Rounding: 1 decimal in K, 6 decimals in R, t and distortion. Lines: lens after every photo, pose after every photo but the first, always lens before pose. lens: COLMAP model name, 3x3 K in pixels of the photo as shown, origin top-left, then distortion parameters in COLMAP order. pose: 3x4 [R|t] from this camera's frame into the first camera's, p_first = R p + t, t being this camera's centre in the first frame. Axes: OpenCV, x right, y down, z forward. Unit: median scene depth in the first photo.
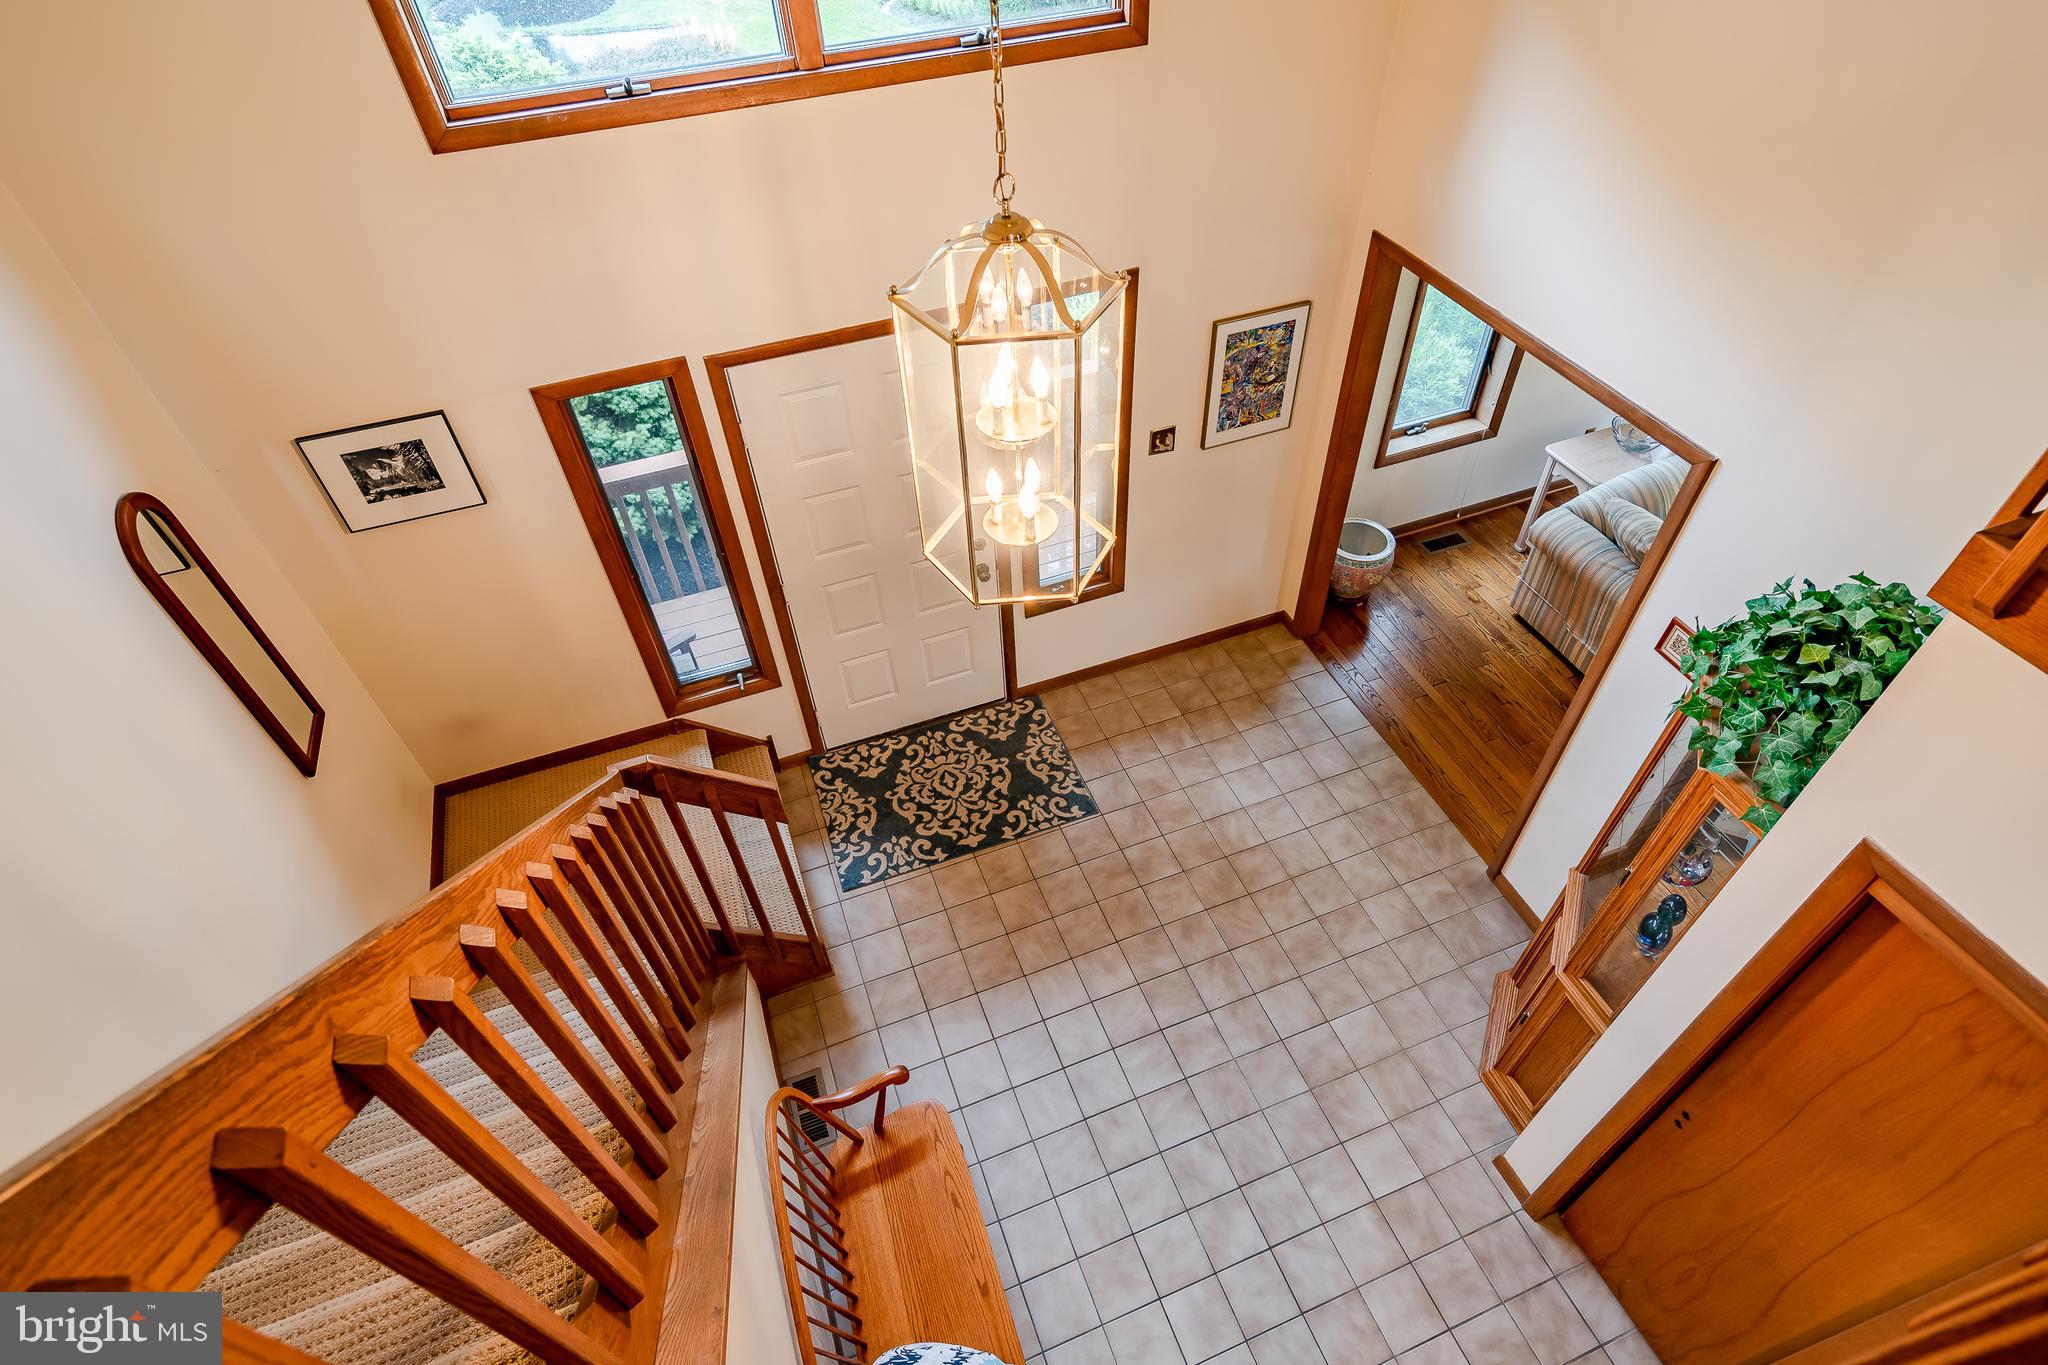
lens RADIAL K [[1031.0, 0, 1031.0], [0, 1031.0, 669.6], [0, 0, 1]] dist [0.002396, 0.001353]
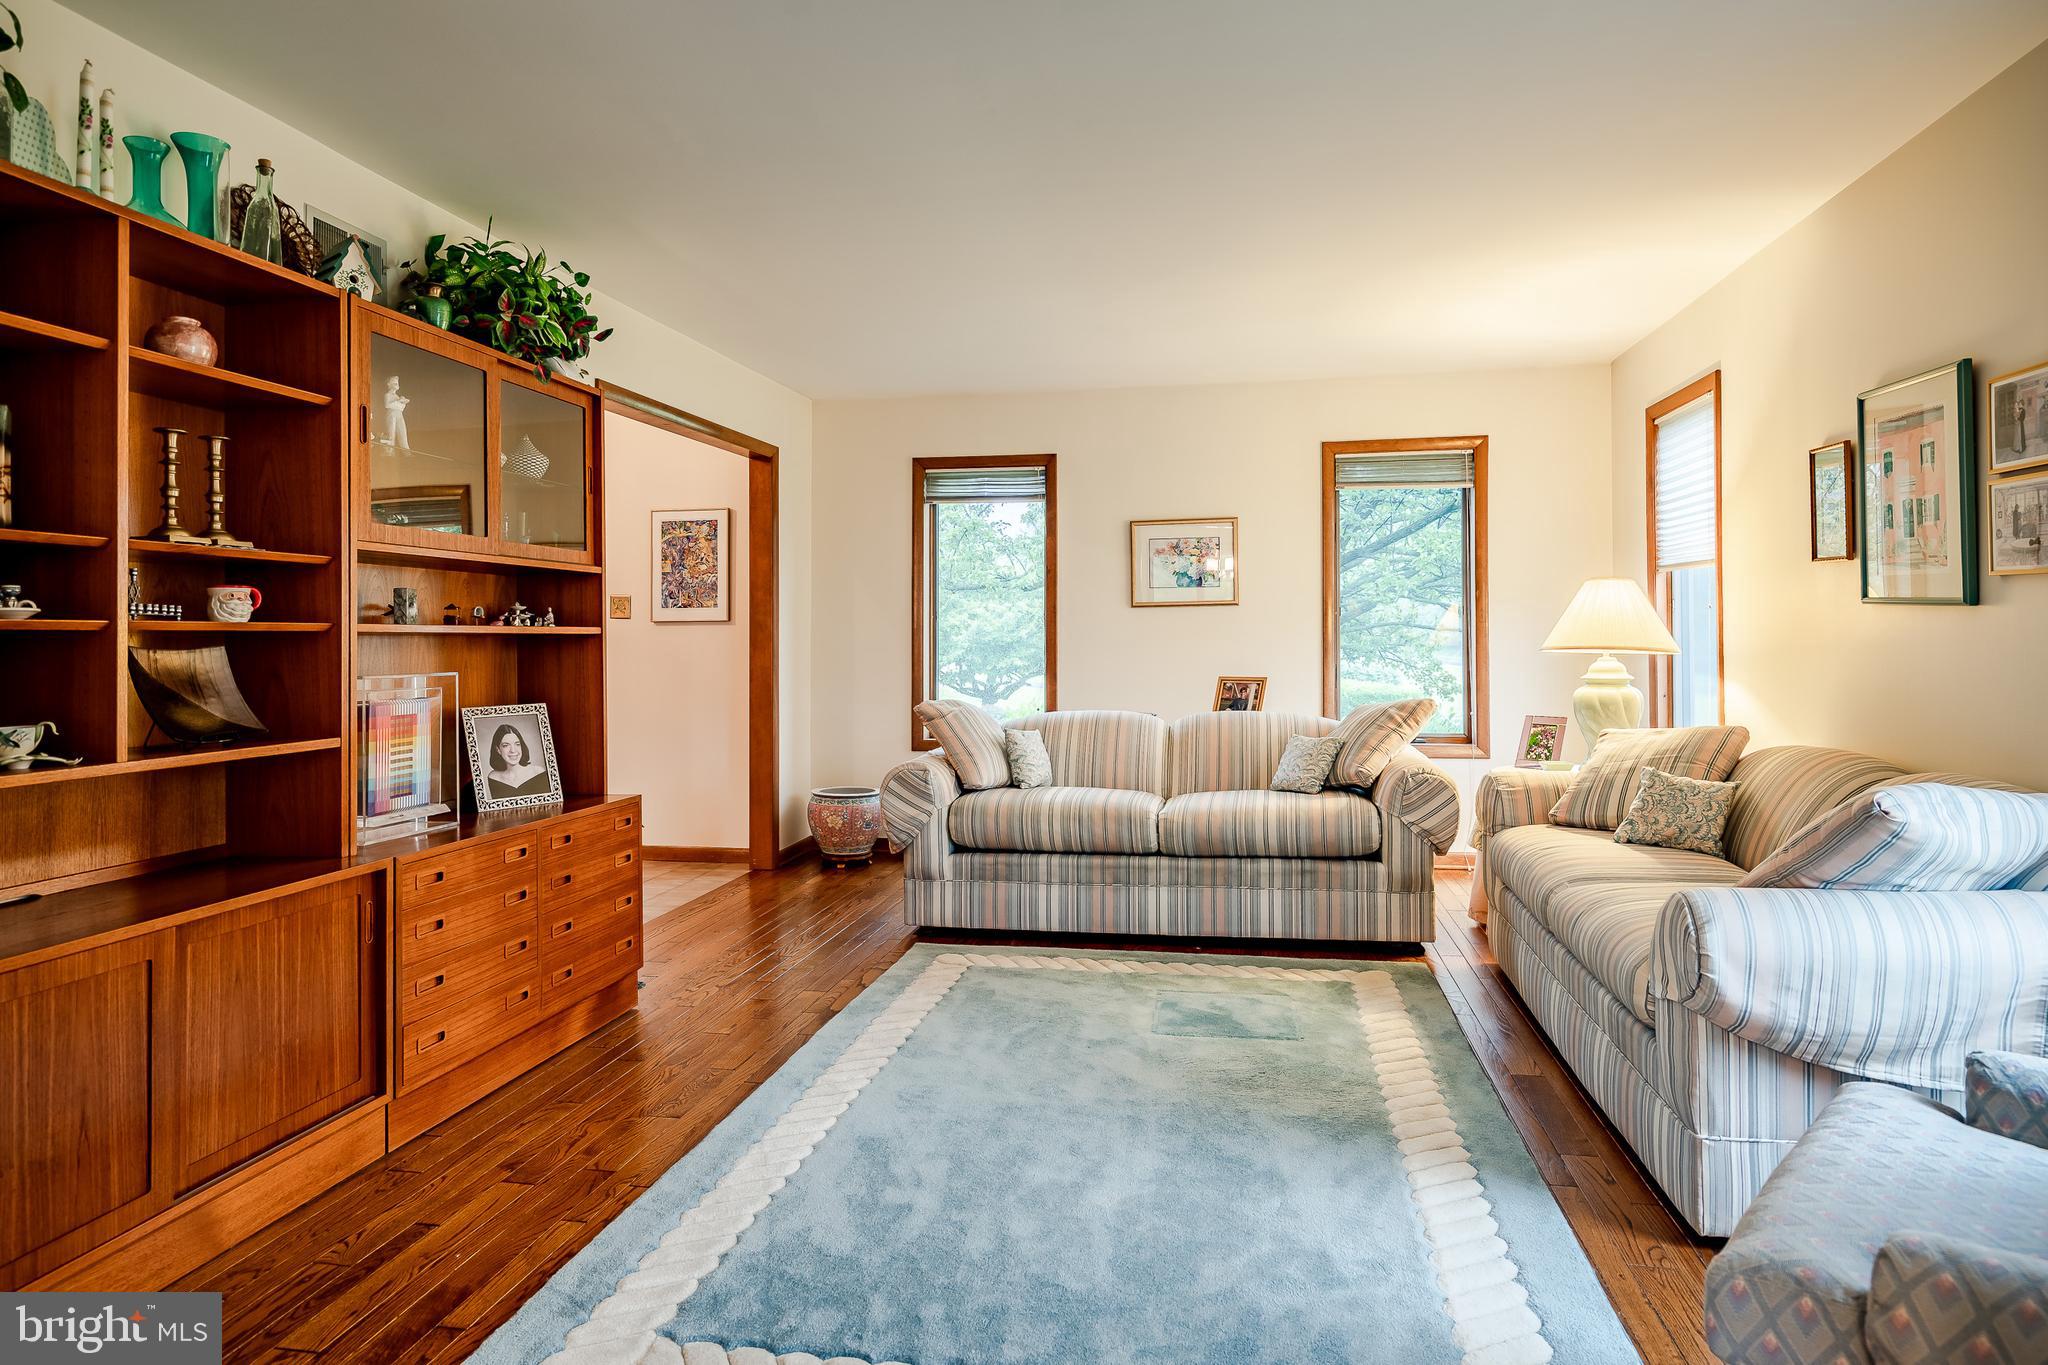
lens RADIAL K [[1162.4, 0, 1034.7], [0, 1162.4, 611.1], [0, 0, 1]] dist [0.005659, 0.001612]
pose [[0.848319, 0.021411, -0.529053, 1.222107], [-0.391928, 0.697222, -0.600228, 0.403083], [0.356016, 0.716535, 0.599858, 0.327173]]
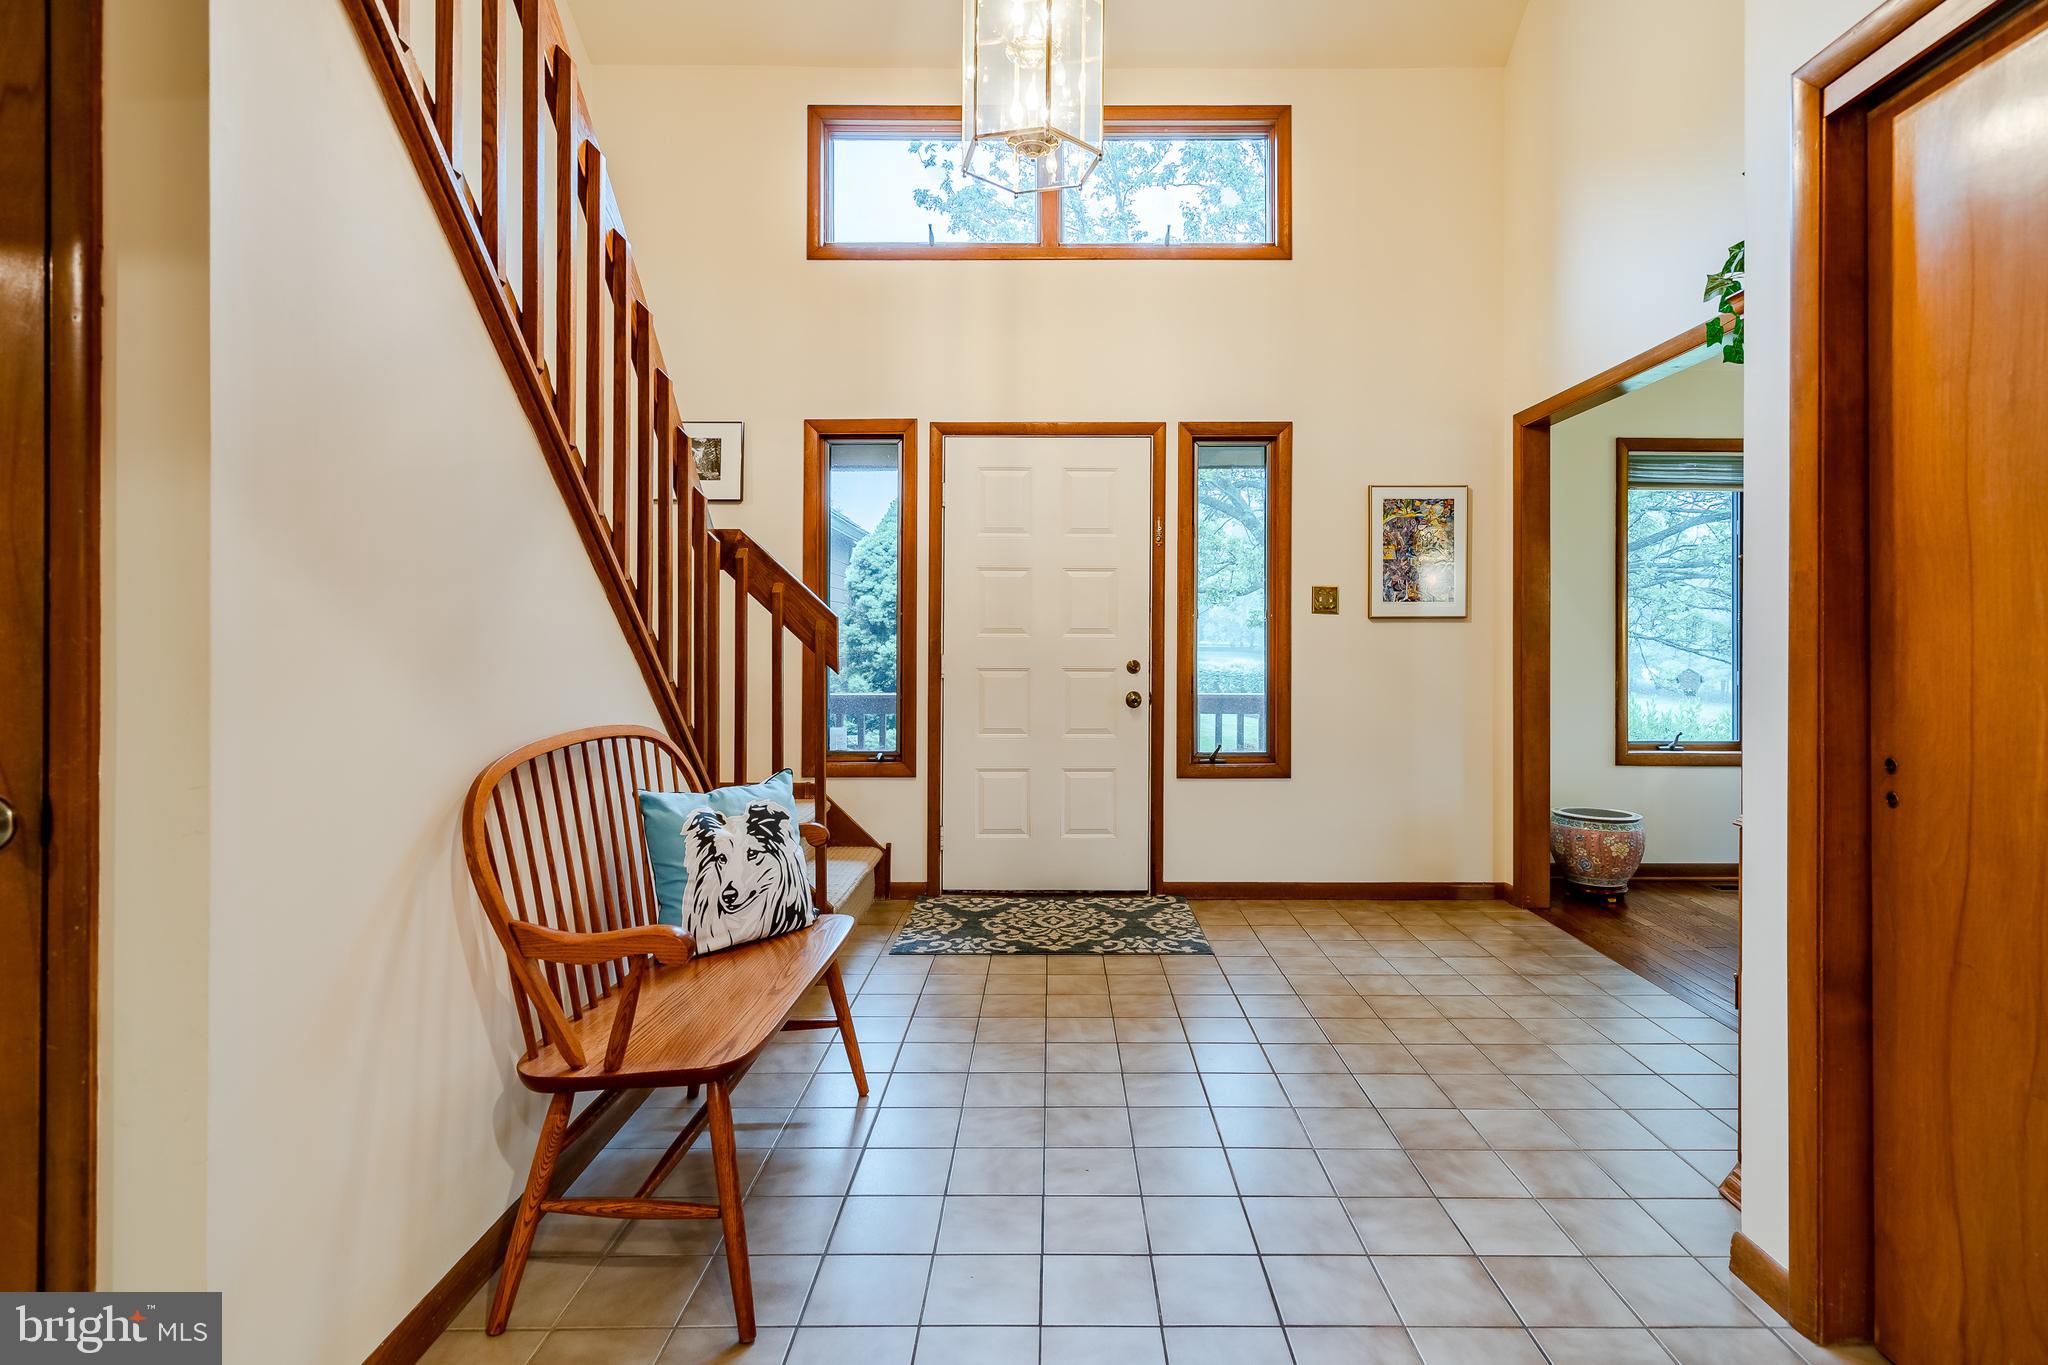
lens RADIAL K [[1031.0, 0, 1059.8], [0, 1031.0, 628.2], [0, 0, 1]] dist [0.002396, 0.001353]
pose [[0.936019, 0.032884, -0.350411, 0.229541], [-0.271676, 0.700452, -0.659969, 0.525724], [0.223744, 0.712942, 0.664569, 0.259863]]
